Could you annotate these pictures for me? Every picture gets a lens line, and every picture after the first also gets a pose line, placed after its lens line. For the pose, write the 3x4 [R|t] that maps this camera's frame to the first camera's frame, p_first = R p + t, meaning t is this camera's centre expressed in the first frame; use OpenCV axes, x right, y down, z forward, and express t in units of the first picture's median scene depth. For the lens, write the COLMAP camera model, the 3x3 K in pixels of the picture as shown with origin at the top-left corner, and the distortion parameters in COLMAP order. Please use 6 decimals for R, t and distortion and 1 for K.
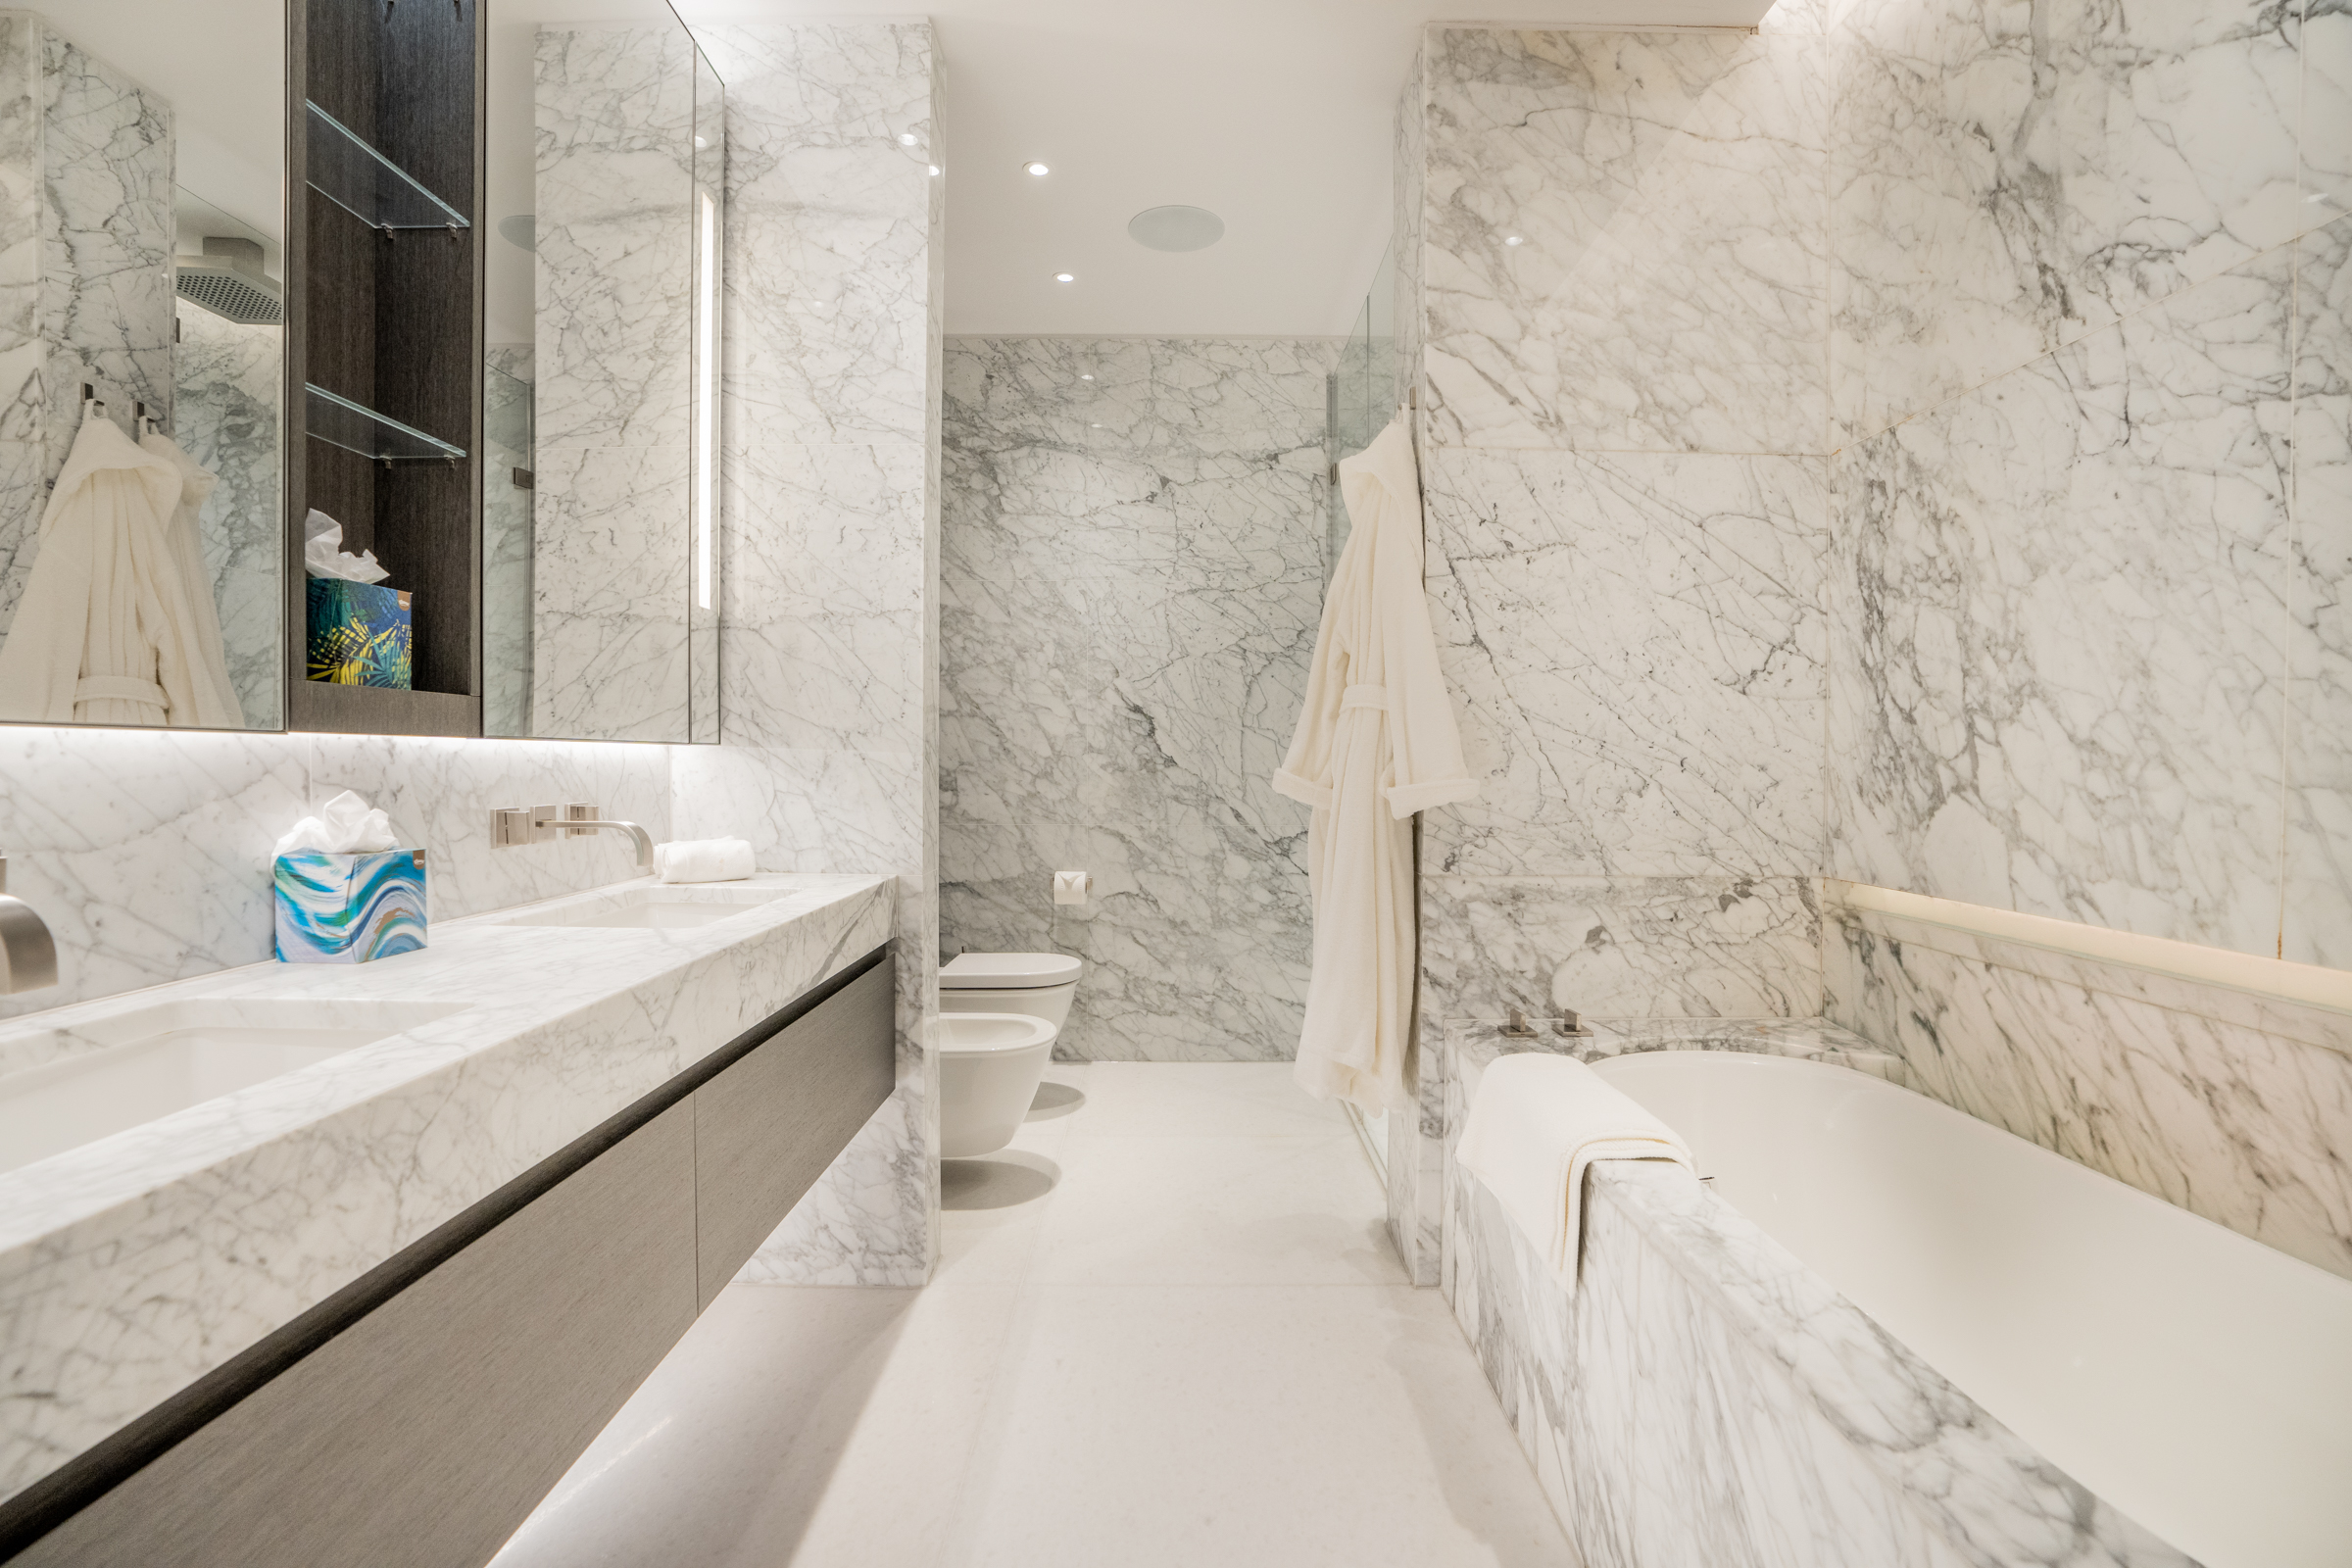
lens RADIAL K [[1074.9, 0, 1185.2], [0, 1074.9, 775.3], [0, 0, 1]] dist [-0.031159, 0.005090]
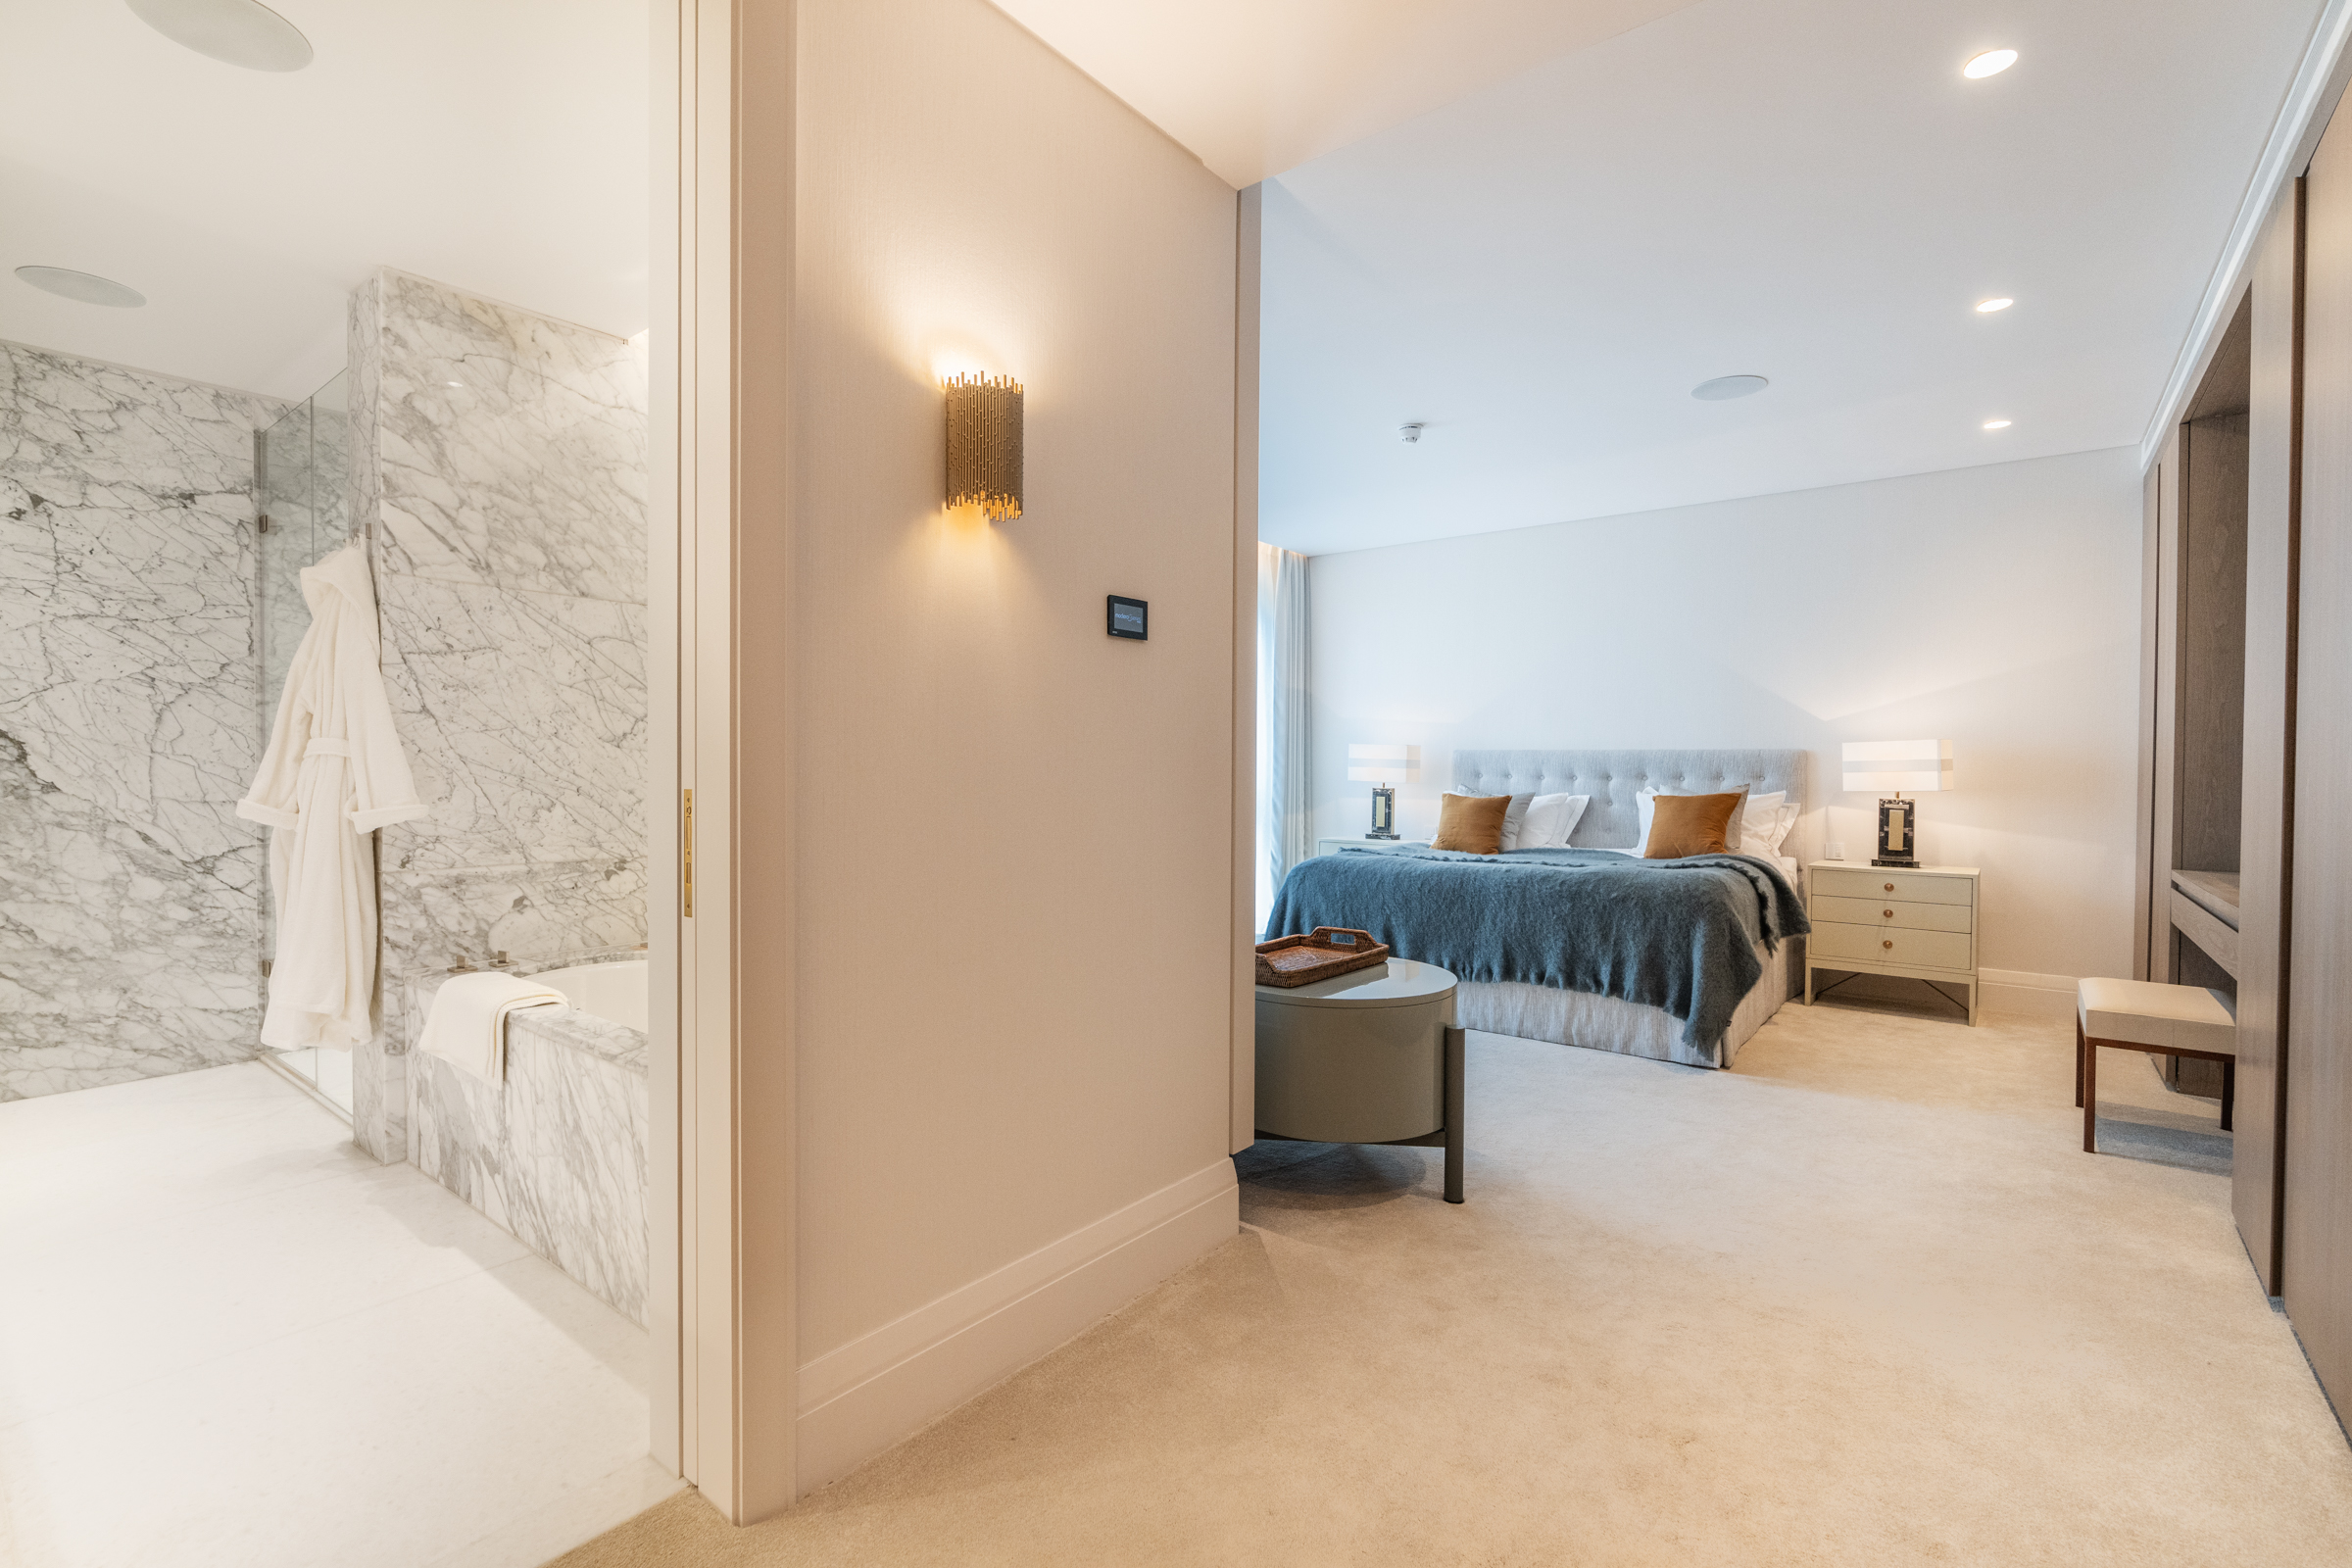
lens RADIAL K [[1074.9, 0, 1252.1], [0, 1074.9, 782.7], [0, 0, 1]] dist [-0.031159, 0.005090]
pose [[0.589022, -0.015222, 0.807974, -0.228370], [0.008061, 0.999884, 0.012960, -0.034826], [-0.808077, -0.001121, 0.589076, -0.759019]]
